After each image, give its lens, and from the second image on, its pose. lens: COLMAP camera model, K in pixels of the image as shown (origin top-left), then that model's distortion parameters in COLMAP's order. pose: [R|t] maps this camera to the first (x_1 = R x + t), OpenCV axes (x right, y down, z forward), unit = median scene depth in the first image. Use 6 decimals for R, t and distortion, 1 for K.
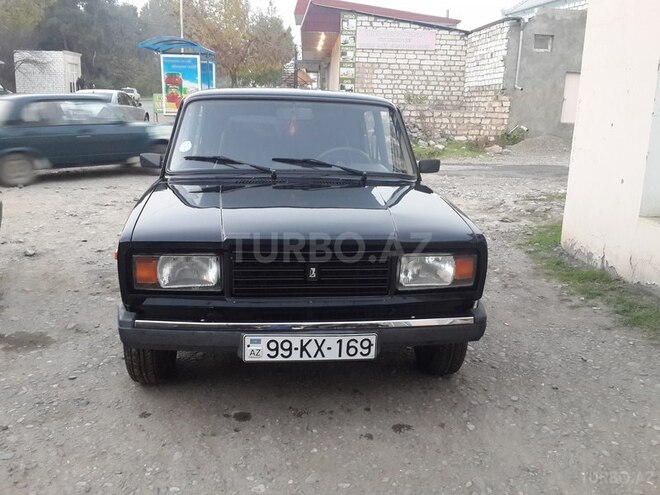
lens RADIAL K [[615.0, 0, 340.1], [0, 615.0, 246.3], [0, 0, 1]] dist [0.116412, -0.278968]
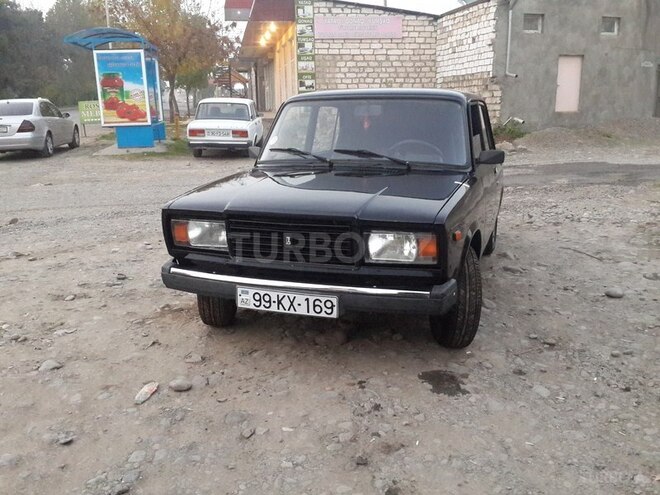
lens RADIAL K [[615.0, 0, 340.1], [0, 615.0, 246.3], [0, 0, 1]] dist [0.116412, -0.278968]
pose [[0.990765, -0.073875, 0.113702, -0.068895], [0.073730, 0.997263, 0.005483, -0.033336], [-0.113796, 0.002951, 0.993500, 0.144770]]
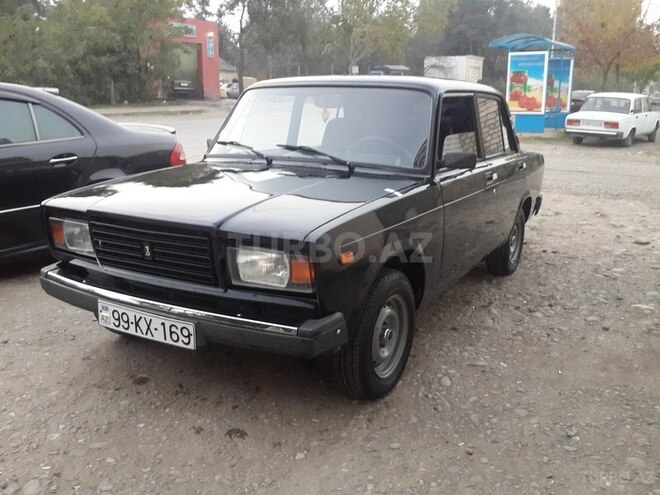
lens RADIAL K [[615.0, 0, 340.1], [0, 615.0, 246.3], [0, 0, 1]] dist [0.116412, -0.278968]
pose [[0.808976, 0.119194, -0.575631, 0.081922], [-0.120614, 0.992050, 0.035913, -0.004064], [0.575335, 0.040377, 0.816920, 0.036328]]
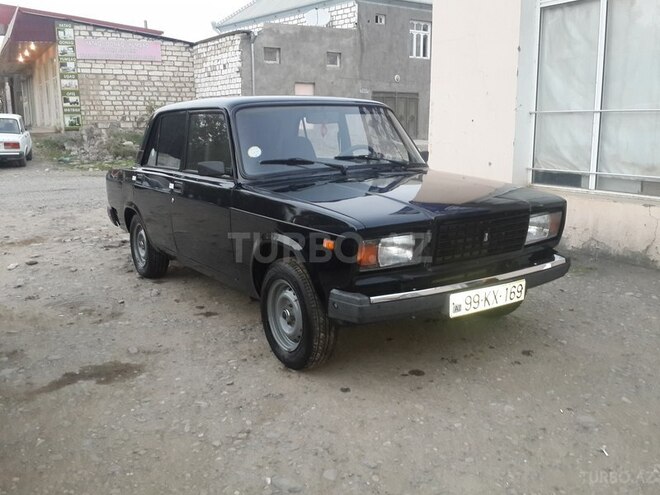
lens RADIAL K [[615.0, 0, 340.1], [0, 615.0, 246.3], [0, 0, 1]] dist [0.116412, -0.278968]
pose [[0.885211, -0.131033, 0.446355, -0.089363], [0.138513, 0.990231, 0.015995, 0.000025], [-0.444090, 0.047667, 0.894713, 0.001476]]
